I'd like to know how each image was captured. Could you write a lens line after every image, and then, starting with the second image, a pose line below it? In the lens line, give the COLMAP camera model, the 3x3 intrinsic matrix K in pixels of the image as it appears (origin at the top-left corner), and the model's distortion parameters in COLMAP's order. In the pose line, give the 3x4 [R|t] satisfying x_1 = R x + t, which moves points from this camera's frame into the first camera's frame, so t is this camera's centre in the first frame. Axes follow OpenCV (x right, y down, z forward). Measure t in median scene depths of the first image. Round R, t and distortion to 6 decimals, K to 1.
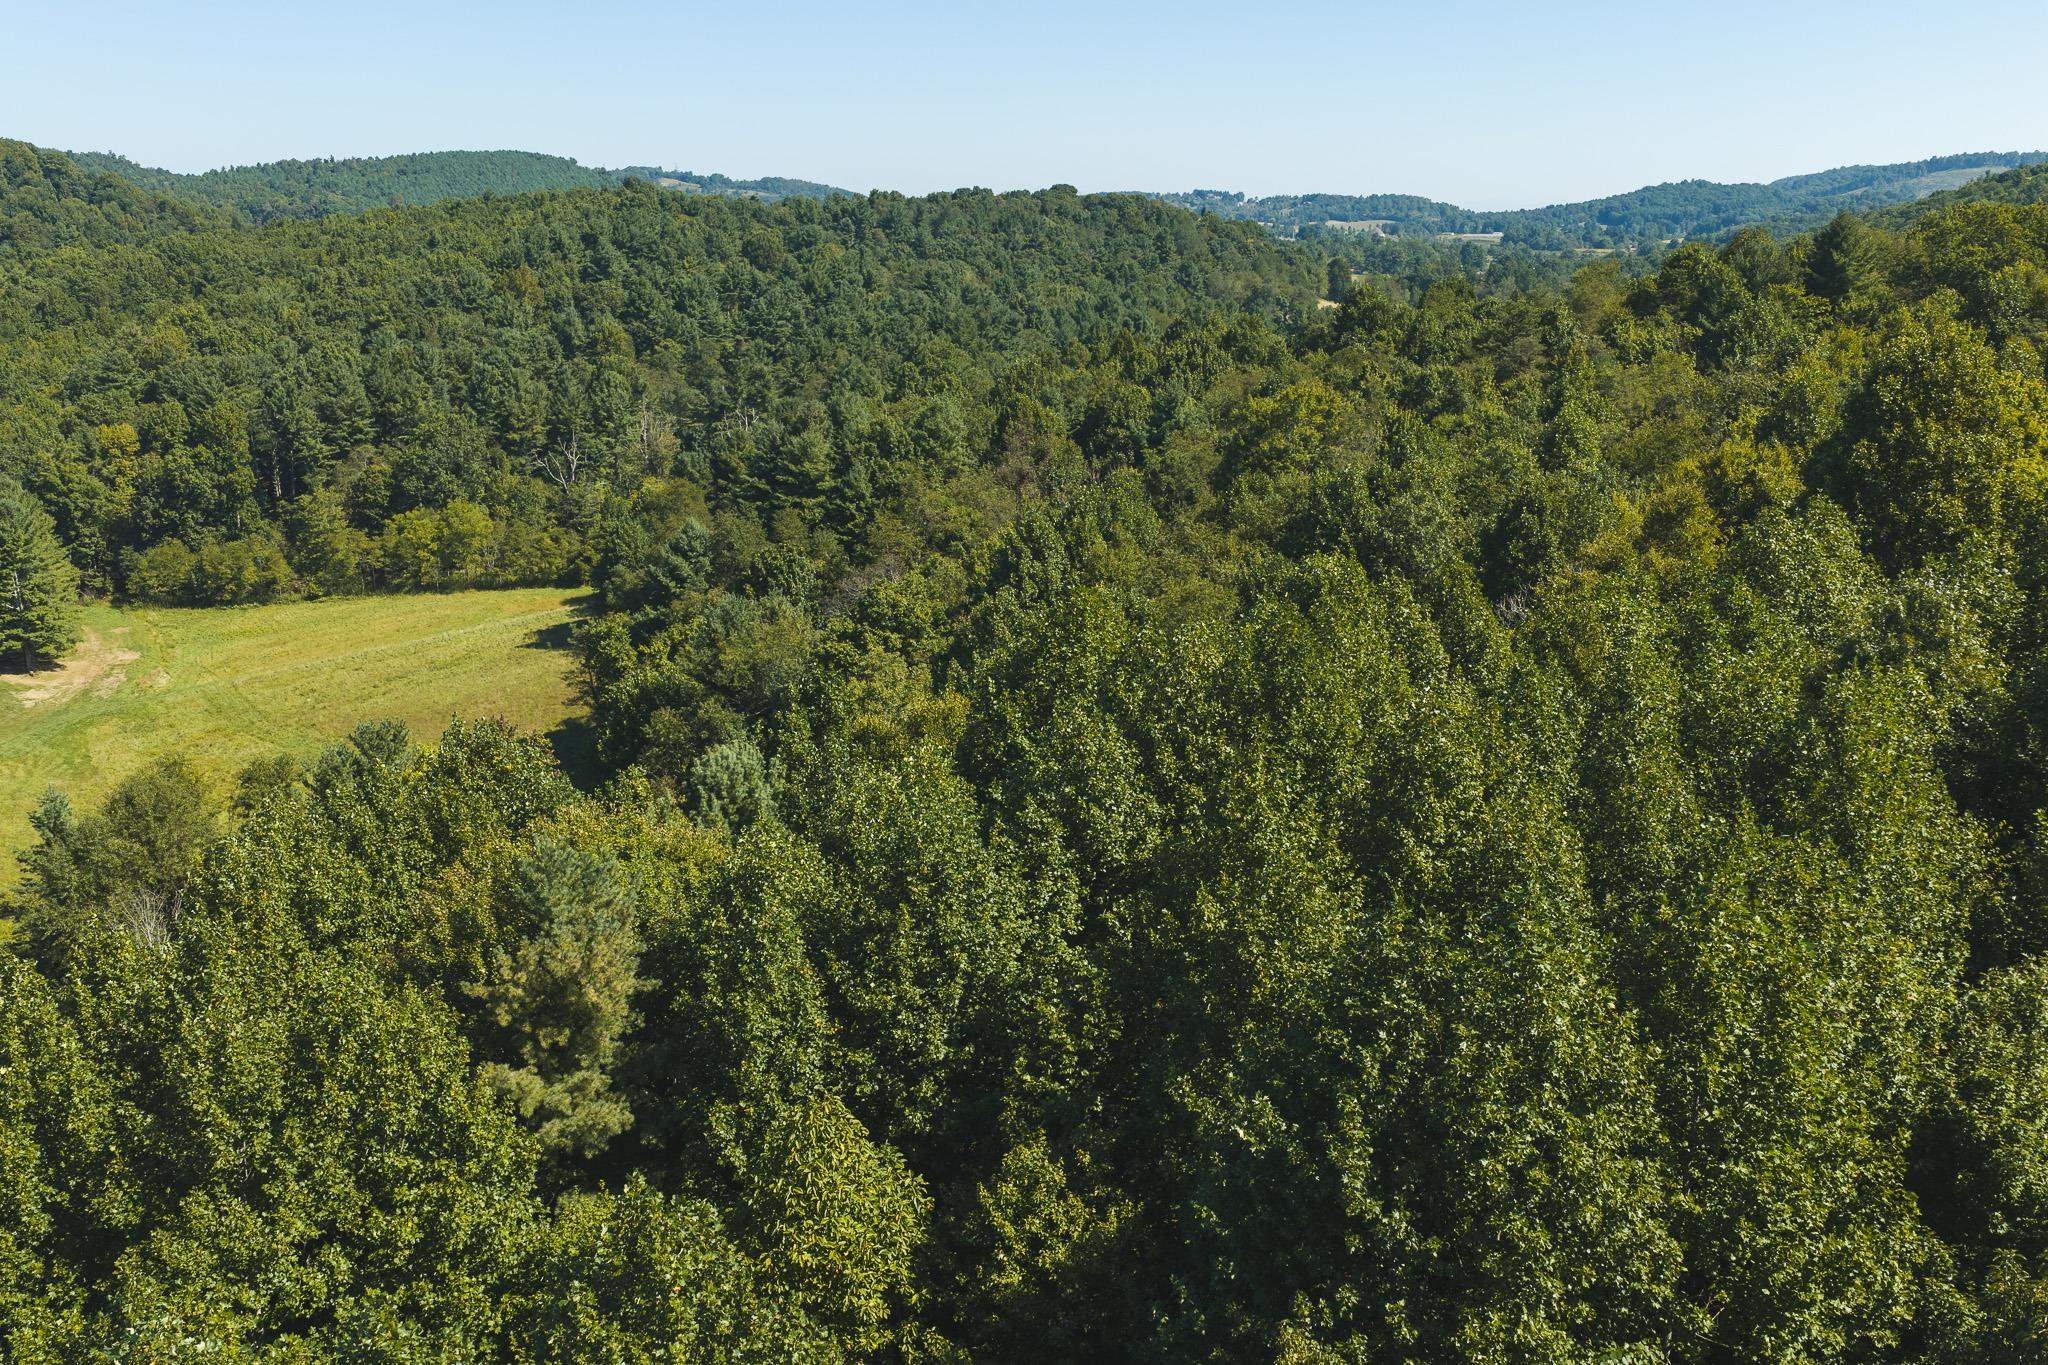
lens RADIAL K [[1685.5, 0, 1032.1], [0, 1685.5, 693.2], [0, 0, 1]] dist [0.011147, -0.017067]
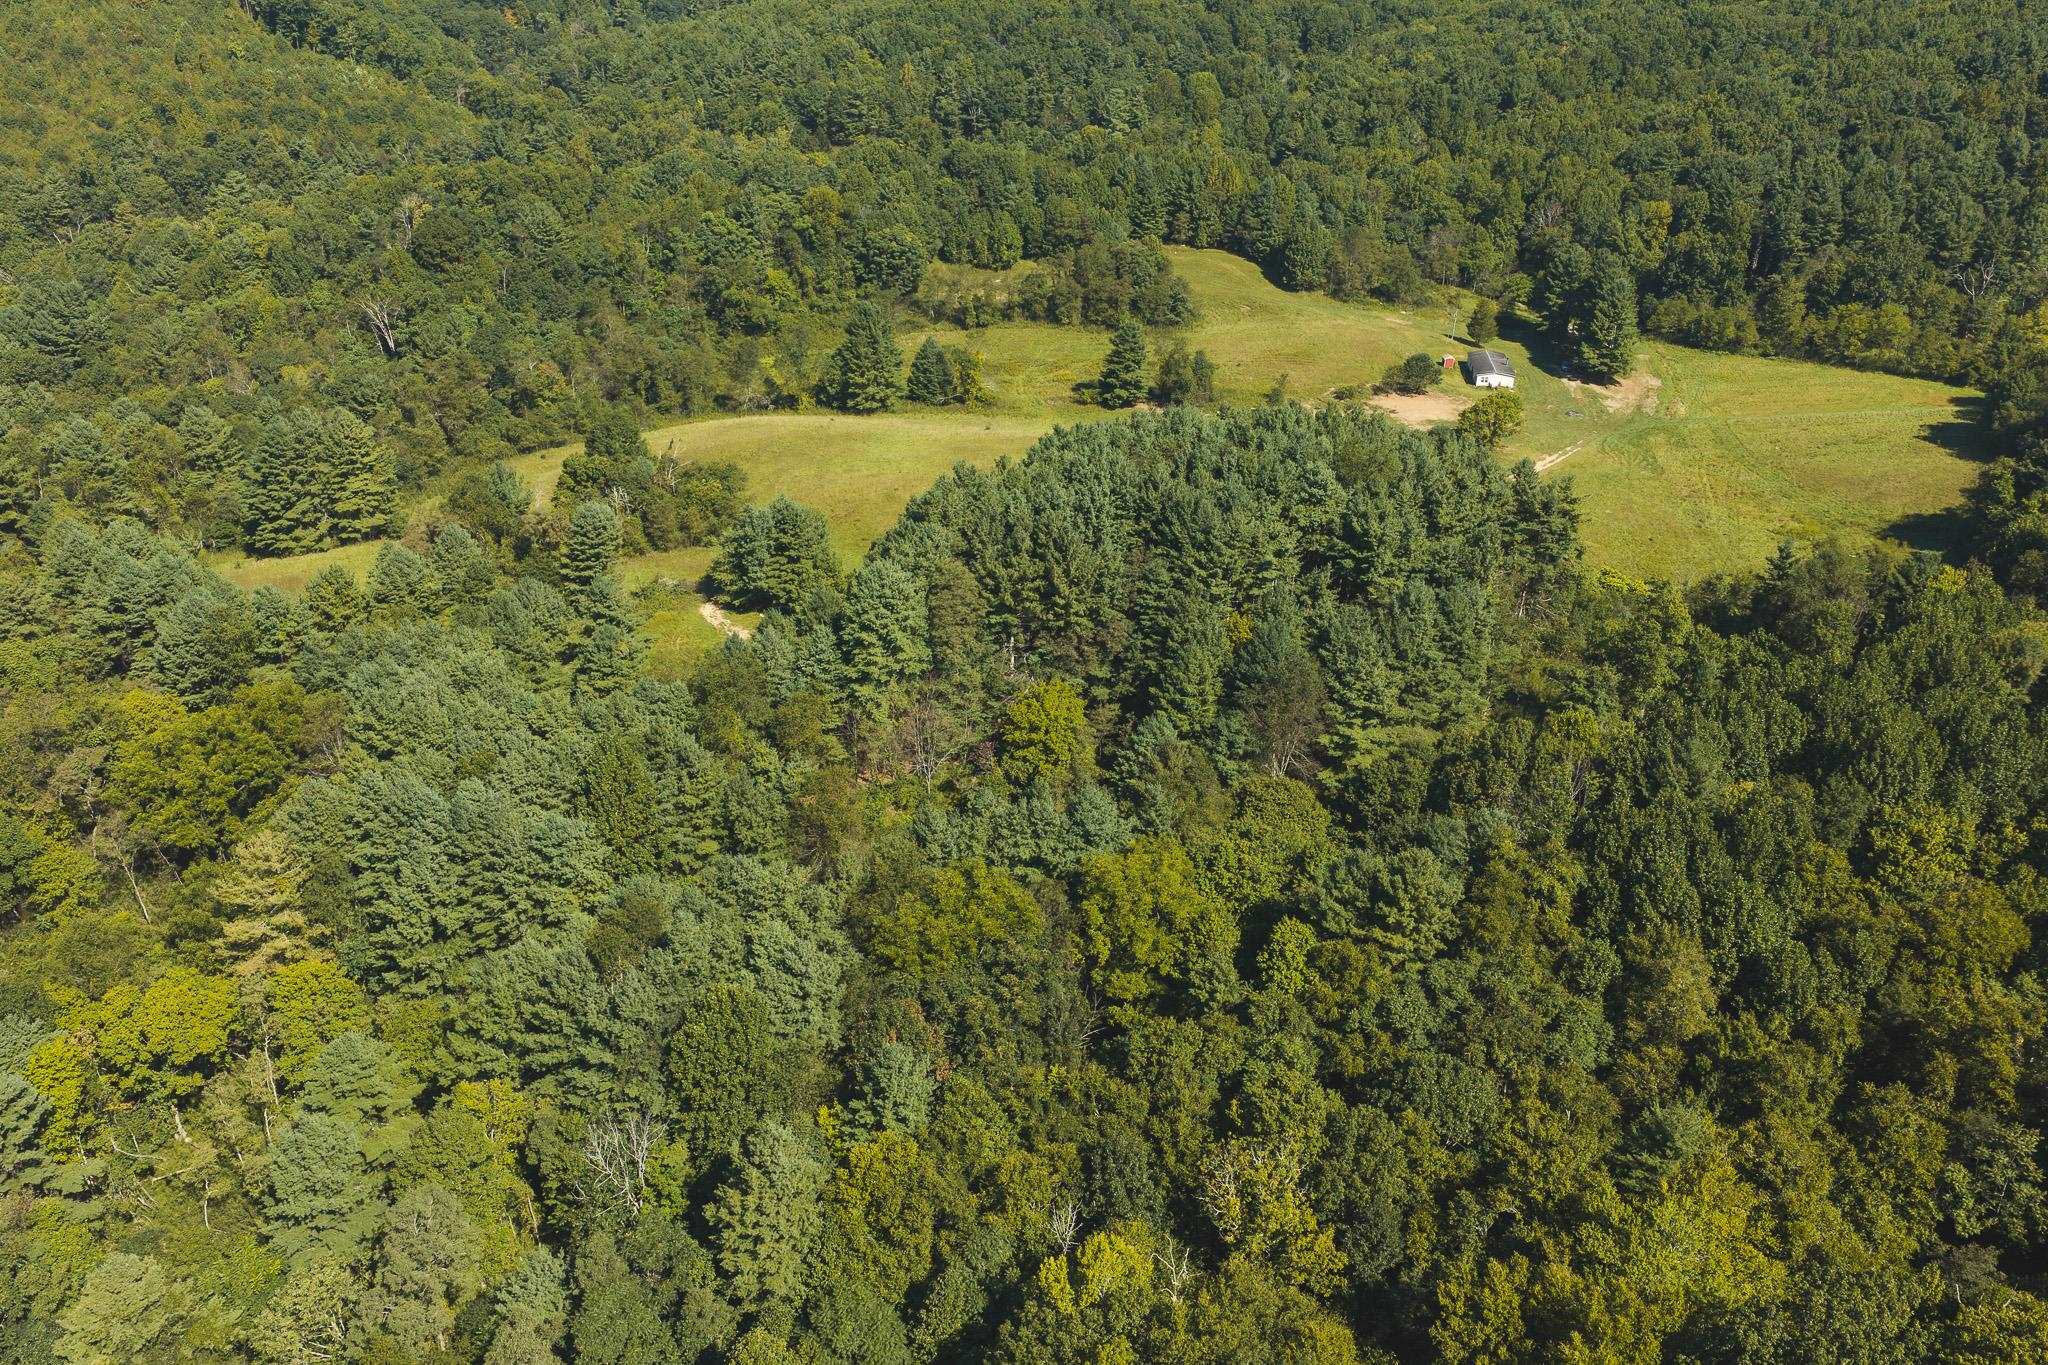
lens RADIAL K [[1733.8, 0, 1024.8], [0, 1733.8, 692.3], [0, 0, 1]] dist [0.010446, -0.001364]
pose [[0.747741, 0.319157, -0.582255, 0.059271], [-0.188479, 0.942856, 0.274769, -0.071265], [0.636678, -0.095713, 0.765167, -0.562794]]
